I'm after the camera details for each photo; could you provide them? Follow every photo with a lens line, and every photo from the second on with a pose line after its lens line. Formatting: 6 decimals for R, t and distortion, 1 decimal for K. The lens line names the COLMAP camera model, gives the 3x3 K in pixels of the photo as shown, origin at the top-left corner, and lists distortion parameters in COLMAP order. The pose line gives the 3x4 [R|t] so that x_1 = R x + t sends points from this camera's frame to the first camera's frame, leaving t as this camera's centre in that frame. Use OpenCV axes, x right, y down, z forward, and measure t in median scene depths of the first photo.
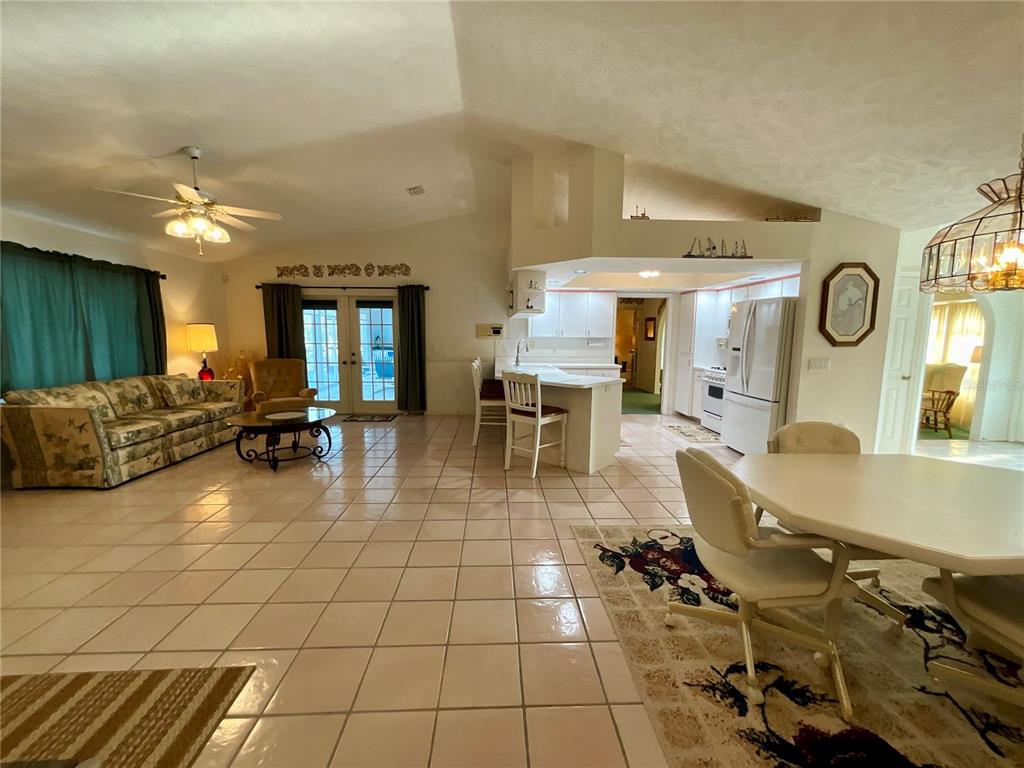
lens RADIAL K [[415.9, 0, 516.7], [0, 415.9, 386.6], [0, 0, 1]] dist [0.001650, 0.000525]
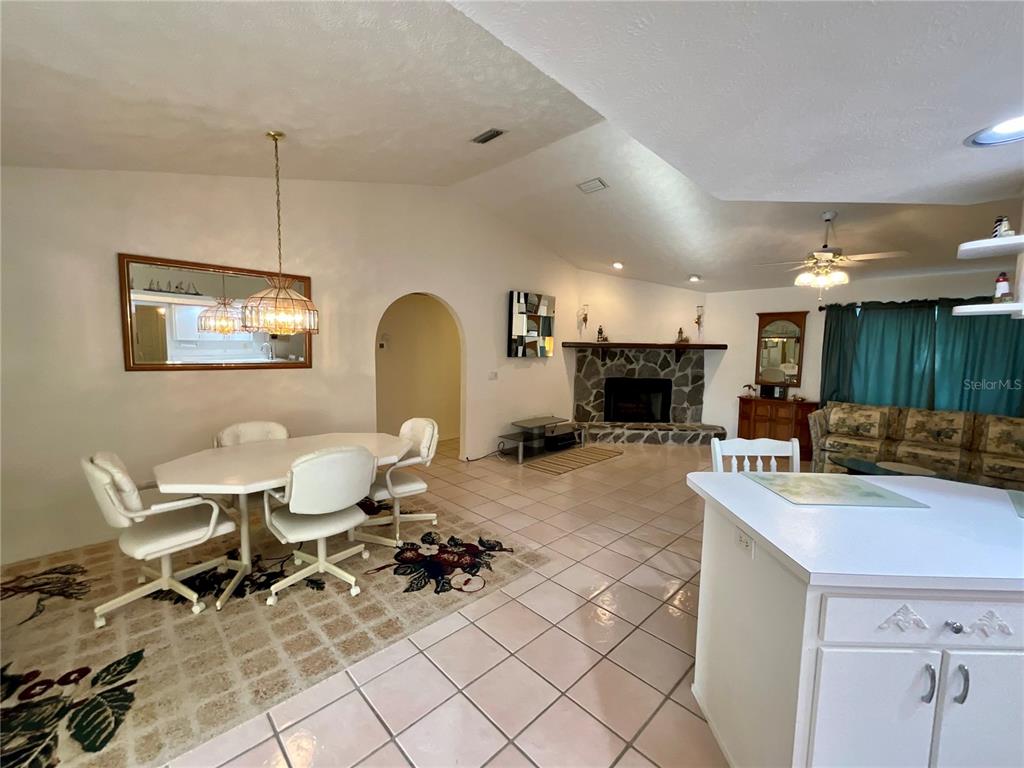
lens RADIAL K [[415.9, 0, 515.4], [0, 415.9, 383.5], [0, 0, 1]] dist [0.001650, 0.000525]
pose [[-0.745250, 0.039700, -0.665603, 0.990238], [-0.105854, 0.978523, 0.176884, -0.280118], [0.658330, 0.202279, -0.725041, 1.871966]]
